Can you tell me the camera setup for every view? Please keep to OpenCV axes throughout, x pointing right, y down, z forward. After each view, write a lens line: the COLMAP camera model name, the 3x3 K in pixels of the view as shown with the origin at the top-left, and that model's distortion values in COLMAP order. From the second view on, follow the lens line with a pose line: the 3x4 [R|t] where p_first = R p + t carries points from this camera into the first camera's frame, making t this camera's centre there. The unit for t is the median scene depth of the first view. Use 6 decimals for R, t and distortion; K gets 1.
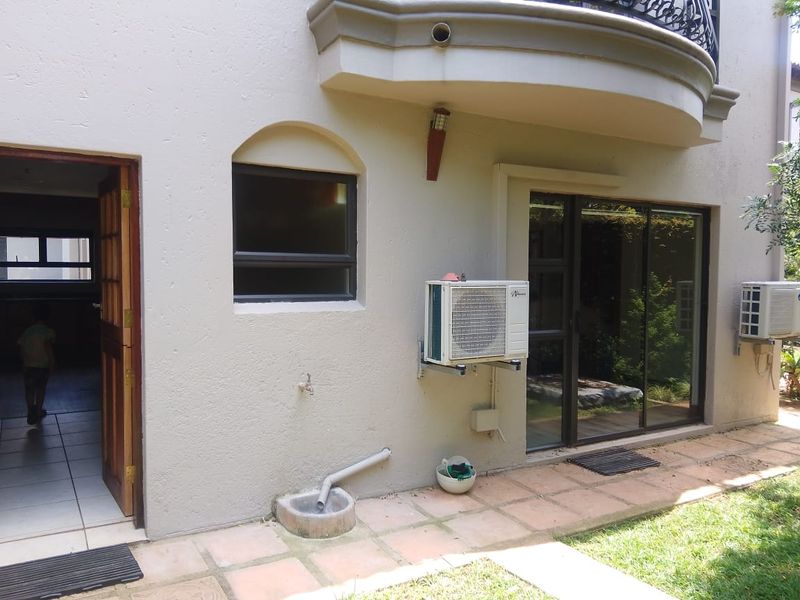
lens RADIAL K [[645.1, 0, 407.1], [0, 645.1, 299.6], [0, 0, 1]] dist [0.054116, -0.095934]
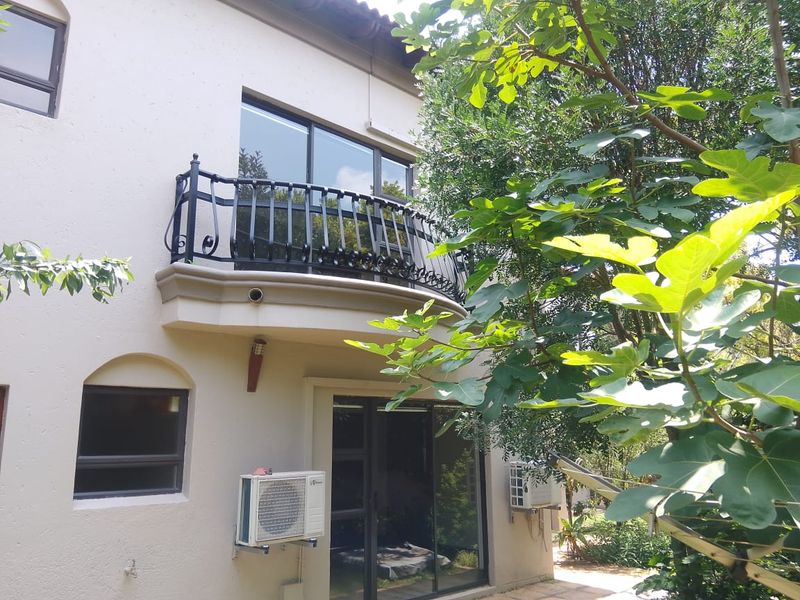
lens RADIAL K [[645.1, 0, 408.1], [0, 645.1, 292.3], [0, 0, 1]] dist [0.054116, -0.095934]
pose [[0.979255, 0.030662, 0.200297, 0.083974], [0.021187, 0.967574, -0.251700, -0.047801], [-0.201519, 0.250722, 0.946852, -0.346580]]
